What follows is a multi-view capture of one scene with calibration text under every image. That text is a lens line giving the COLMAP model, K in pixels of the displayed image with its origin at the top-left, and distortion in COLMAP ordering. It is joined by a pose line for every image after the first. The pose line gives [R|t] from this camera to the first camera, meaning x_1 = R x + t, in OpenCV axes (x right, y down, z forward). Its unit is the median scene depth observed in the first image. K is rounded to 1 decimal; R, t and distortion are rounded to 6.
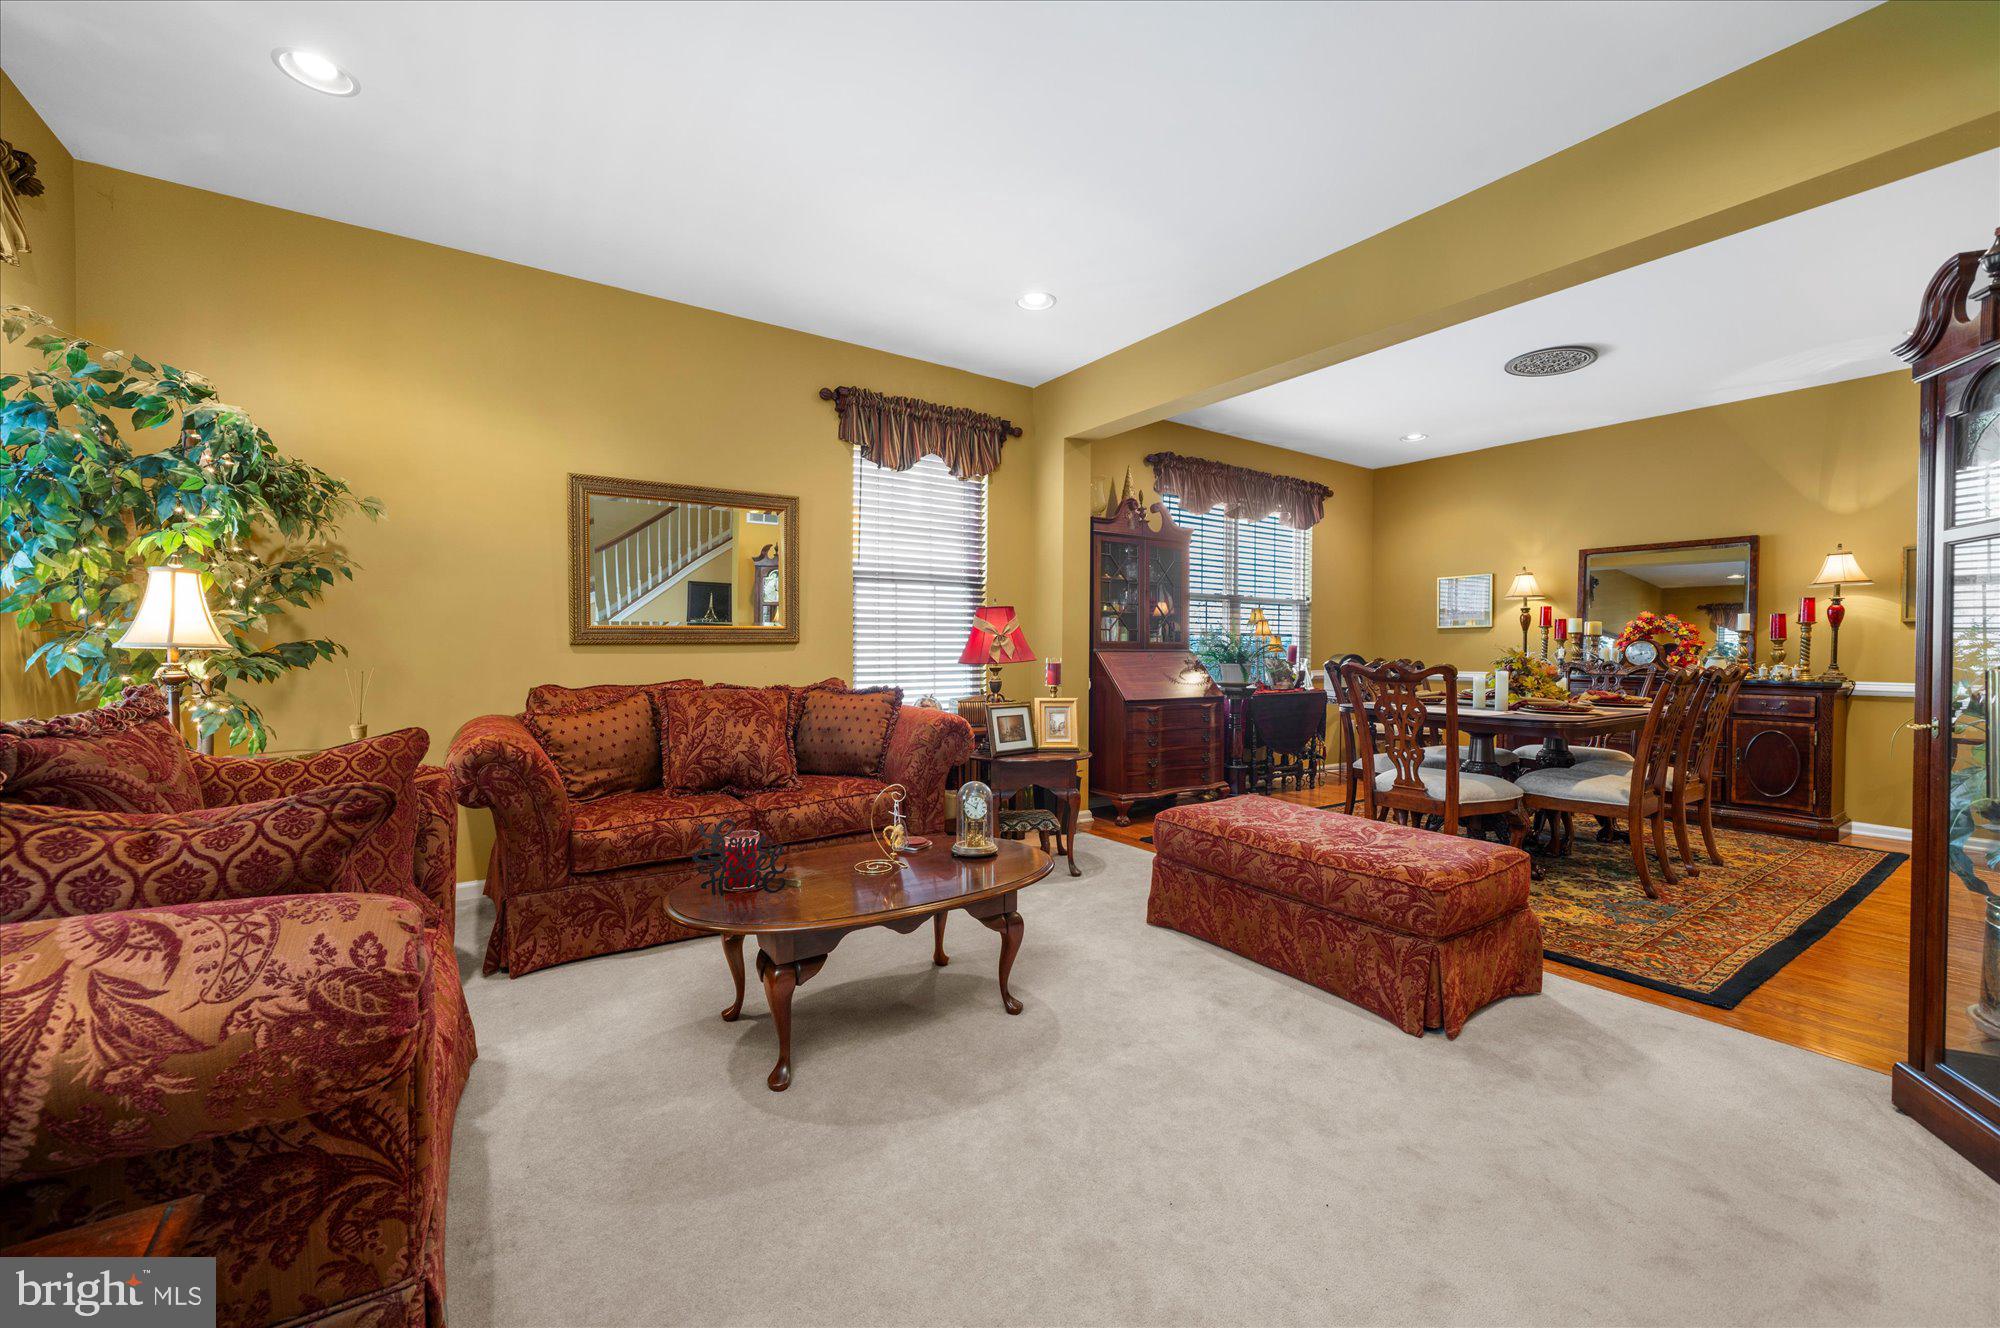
lens RADIAL K [[800.9, 0, 981.6], [0, 800.9, 659.1], [0, 0, 1]] dist [0.000504, -0.000104]
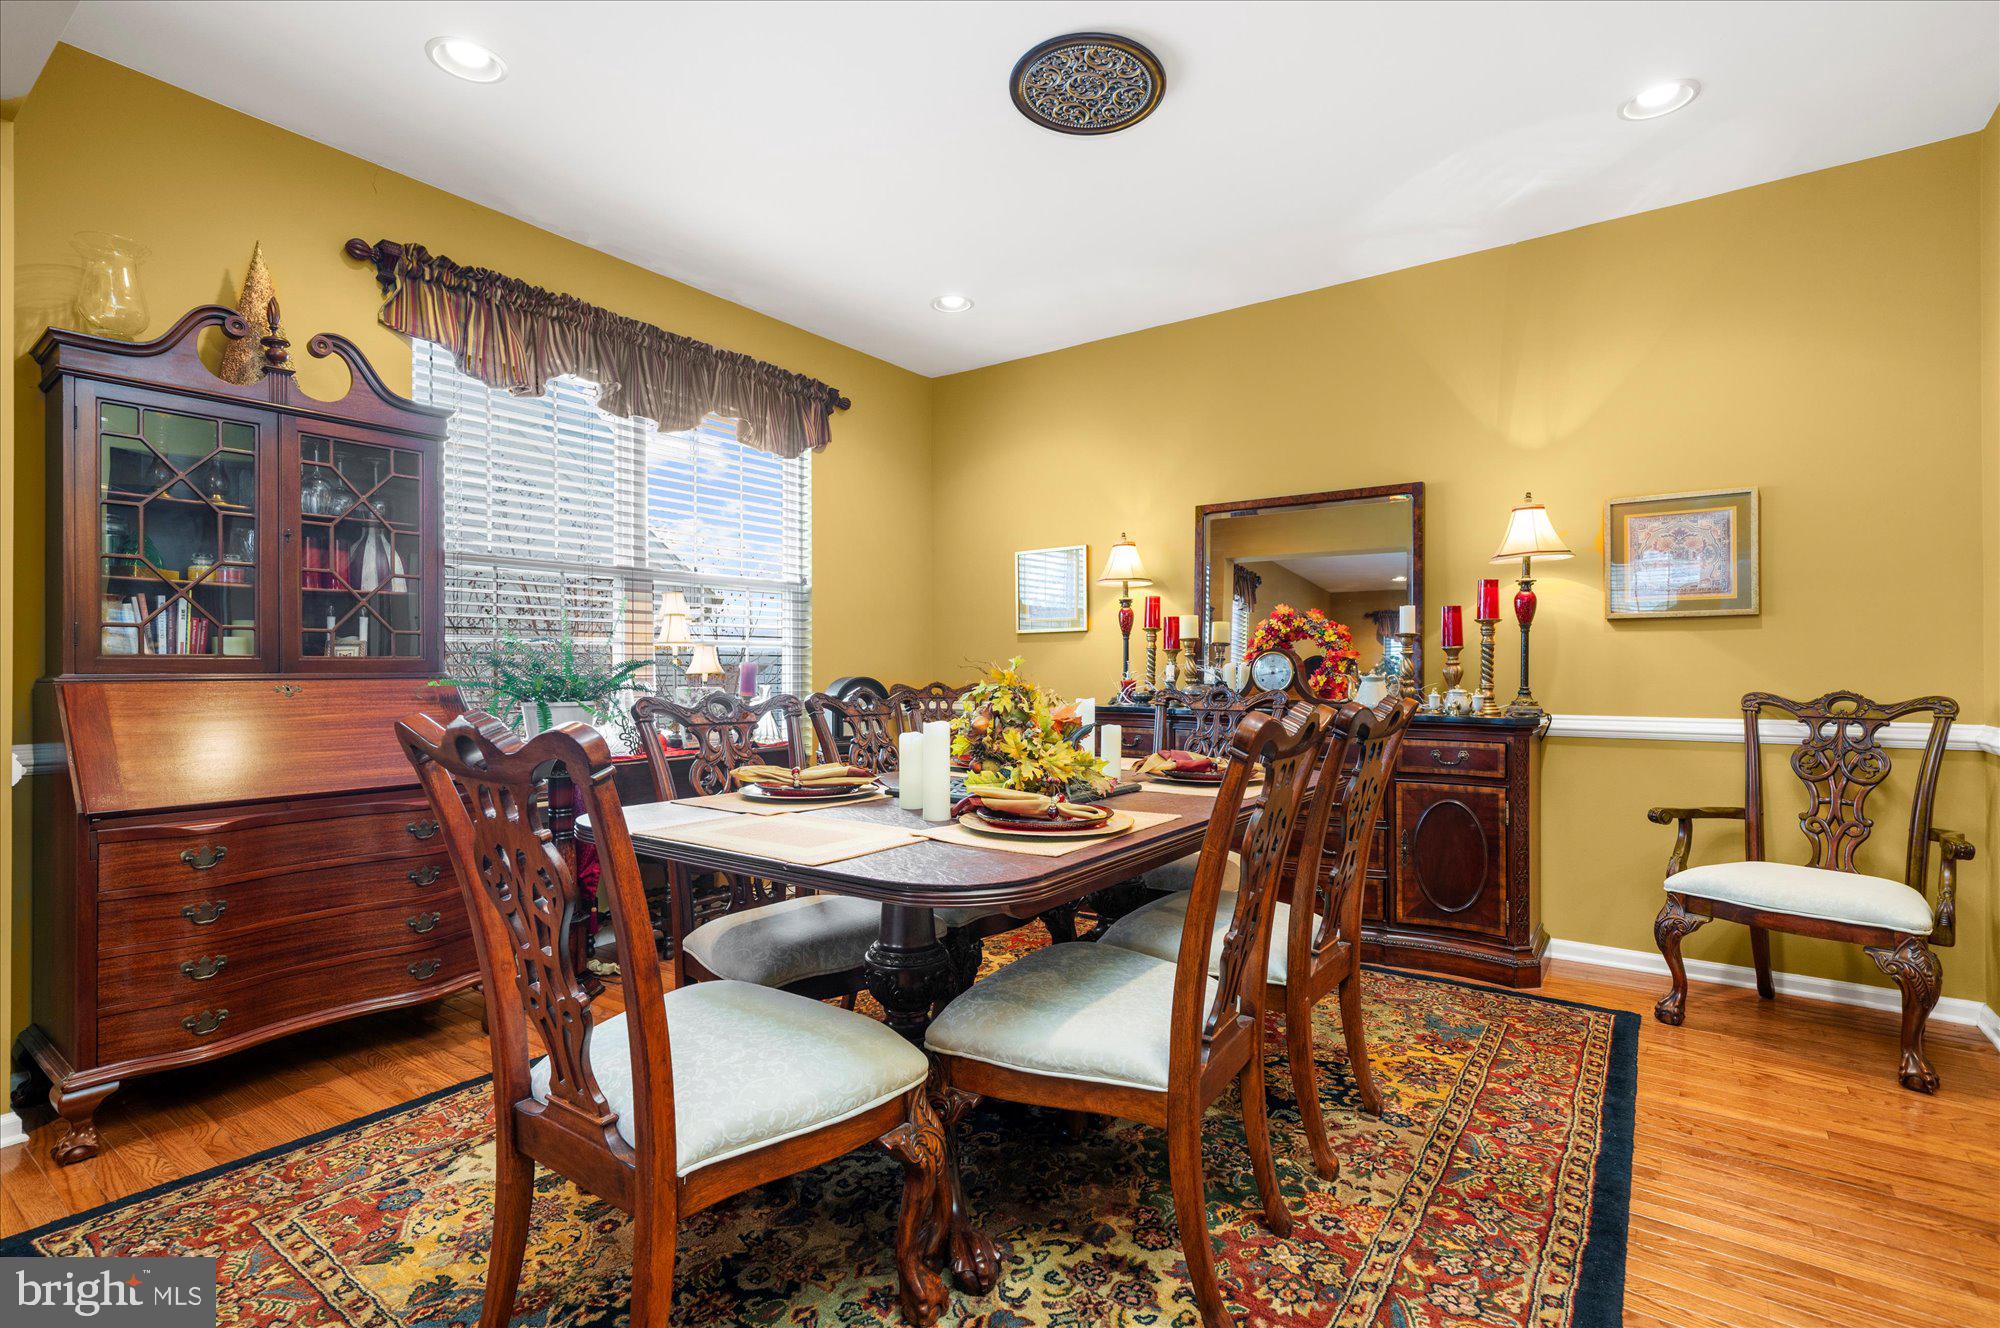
lens RADIAL K [[939.4, 0, 989.6], [0, 939.4, 662.3], [0, 0, 1]] dist [0.001095, 0.000530]
pose [[0.942785, -0.005417, 0.333357, 0.402385], [0.012076, 0.999767, -0.017906, -0.004575], [-0.333182, 0.020907, 0.942631, 0.421554]]
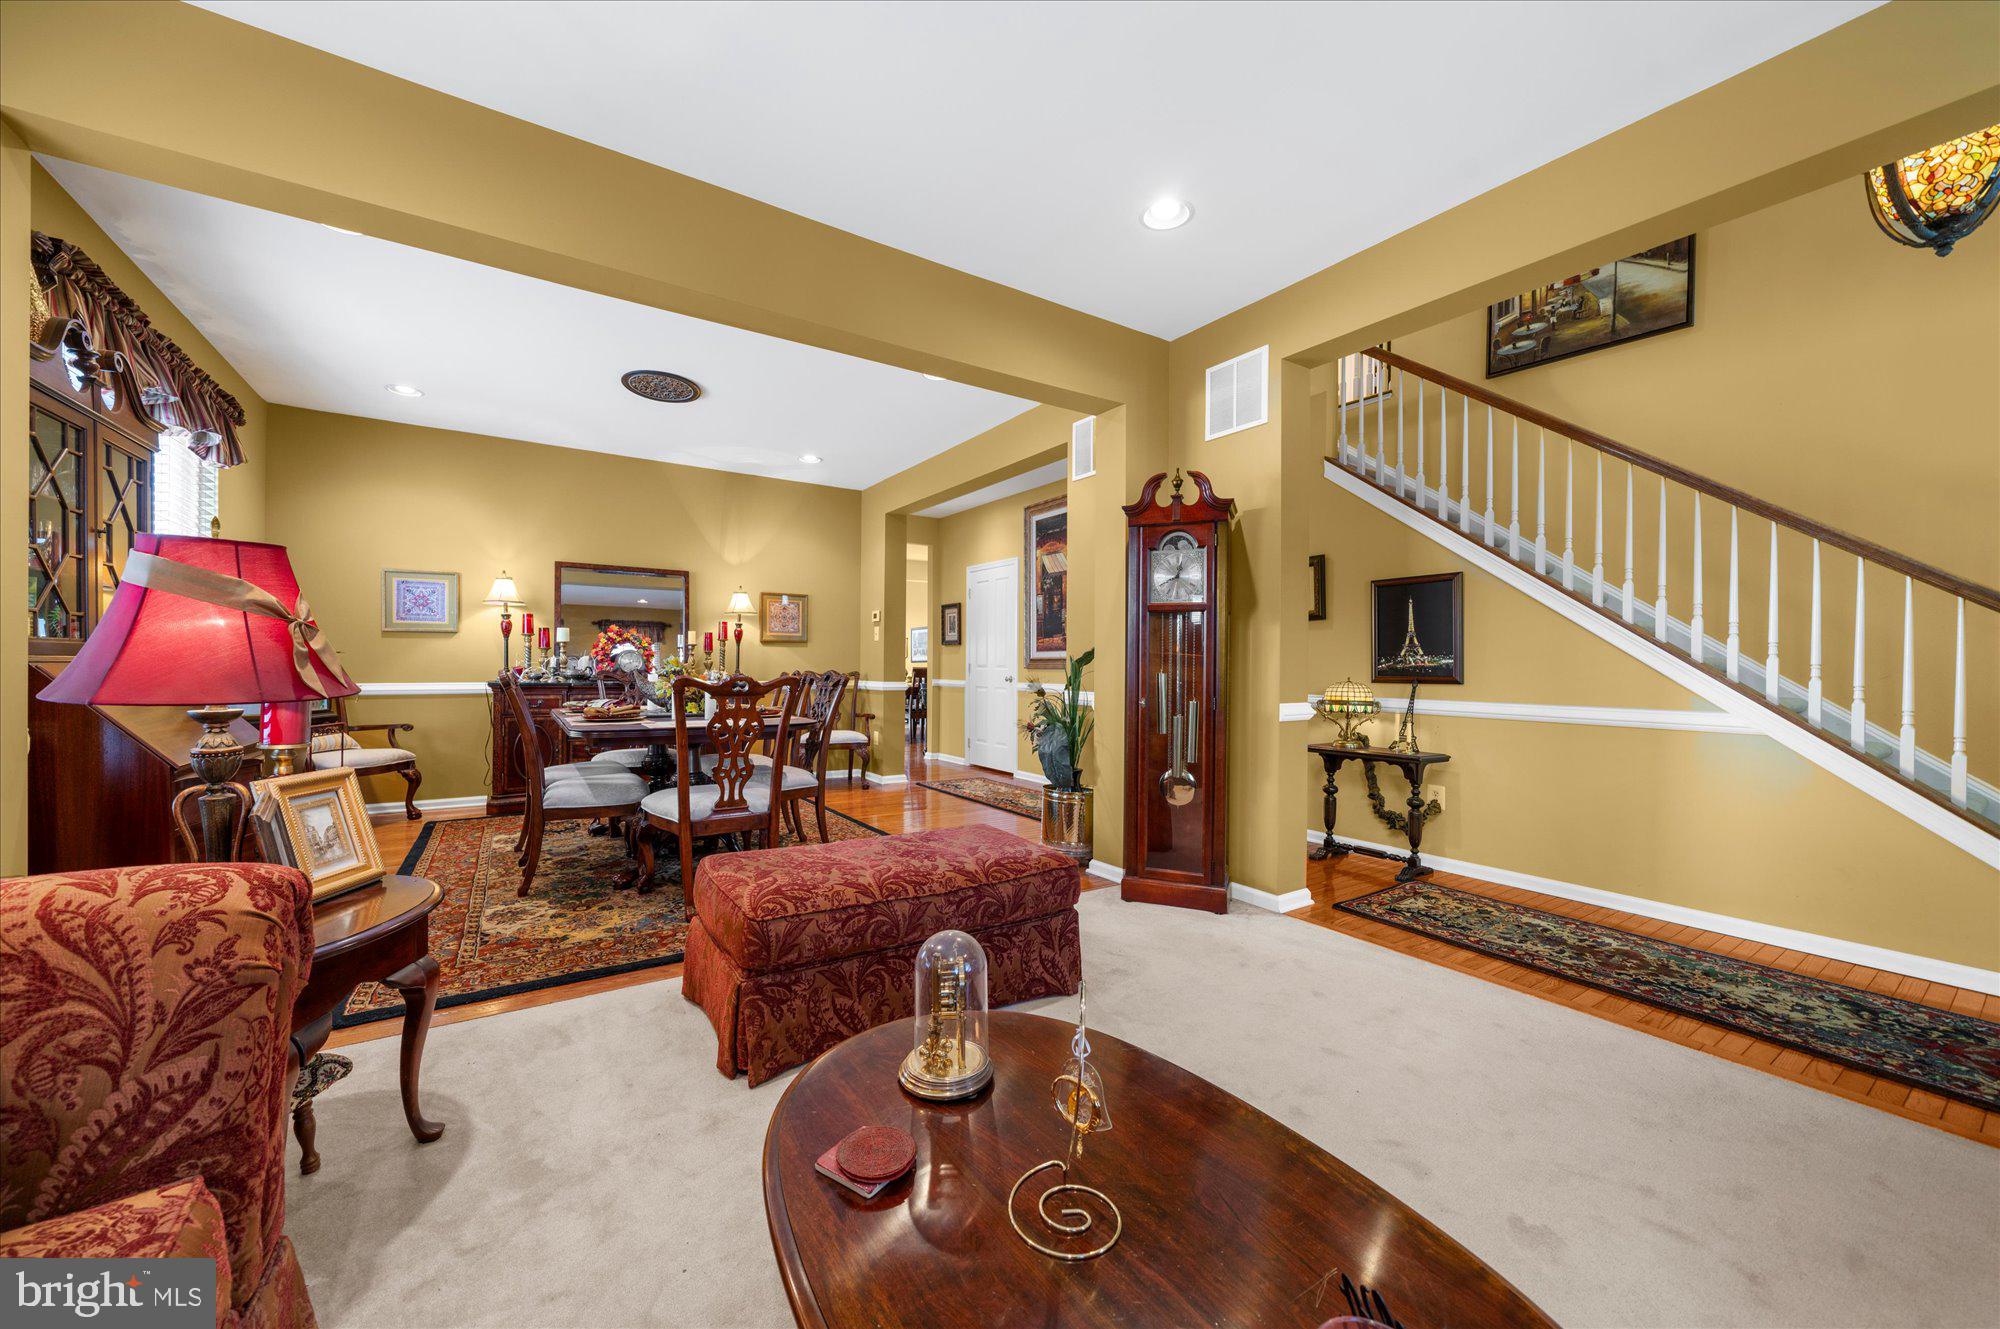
lens RADIAL K [[738.4, 0, 984.5], [0, 738.4, 663.1], [0, 0, 1]] dist [0.026437, 0.000079]
pose [[0.028664, -0.004077, 0.999581, -0.227109], [0.005142, 0.999979, 0.003931, -0.007277], [-0.999576, 0.005027, 0.028685, 0.482575]]
